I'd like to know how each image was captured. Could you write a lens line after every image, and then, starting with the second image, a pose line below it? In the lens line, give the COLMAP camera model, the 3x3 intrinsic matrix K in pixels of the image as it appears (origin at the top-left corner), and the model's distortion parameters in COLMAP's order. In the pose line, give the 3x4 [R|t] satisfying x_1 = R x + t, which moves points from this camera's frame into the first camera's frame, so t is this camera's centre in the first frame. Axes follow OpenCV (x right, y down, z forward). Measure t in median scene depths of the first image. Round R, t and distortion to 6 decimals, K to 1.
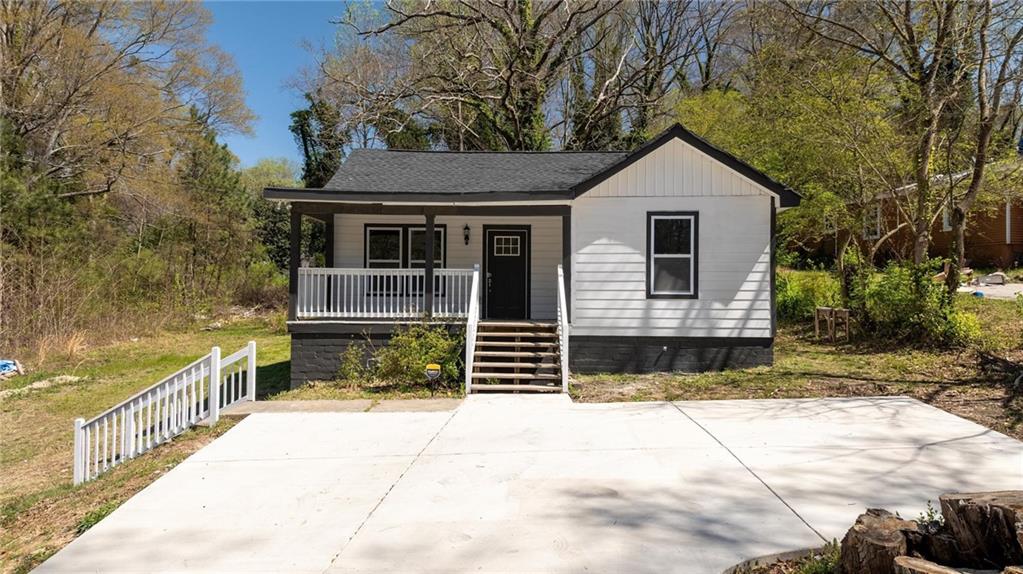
lens RADIAL K [[679.3, 0, 513.8], [0, 679.3, 287.8], [0, 0, 1]] dist [0.045573, 0.000215]
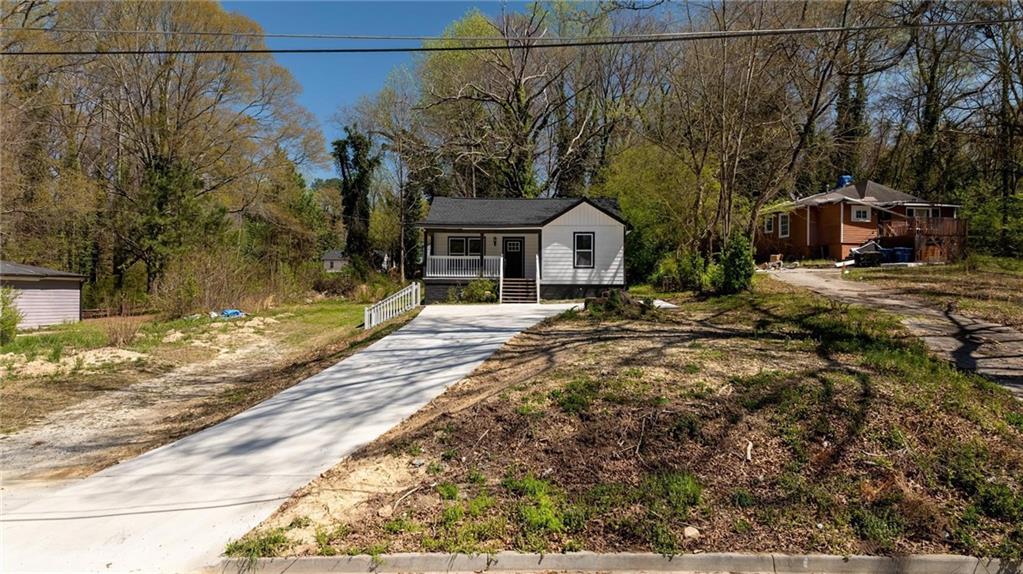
lens RADIAL K [[679.3, 0, 510.6], [0, 679.3, 290.5], [0, 0, 1]] dist [0.045573, 0.000215]
pose [[0.999974, -0.001336, 0.007132, -0.041517], [0.001337, 0.999999, -0.000095, 0.092816], [-0.007132, 0.000105, 0.999975, -1.366544]]
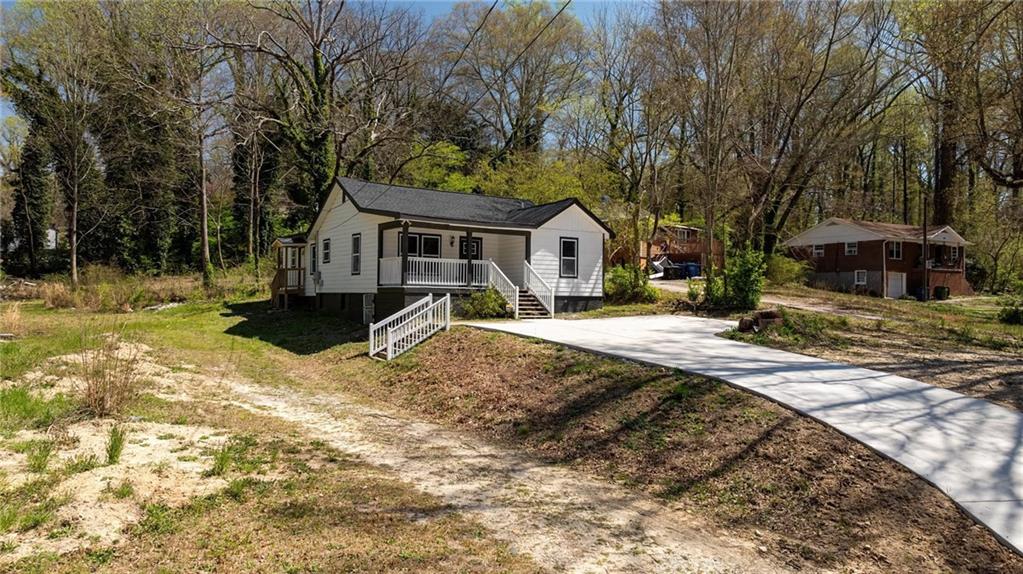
lens RADIAL K [[679.3, 0, 508.6], [0, 679.3, 287.0], [0, 0, 1]] dist [0.045573, 0.000215]
pose [[0.809061, 0.013694, 0.587565, -1.156730], [-0.014482, 0.999889, -0.003363, 0.053093], [-0.587547, -0.005788, 0.809170, -0.609859]]
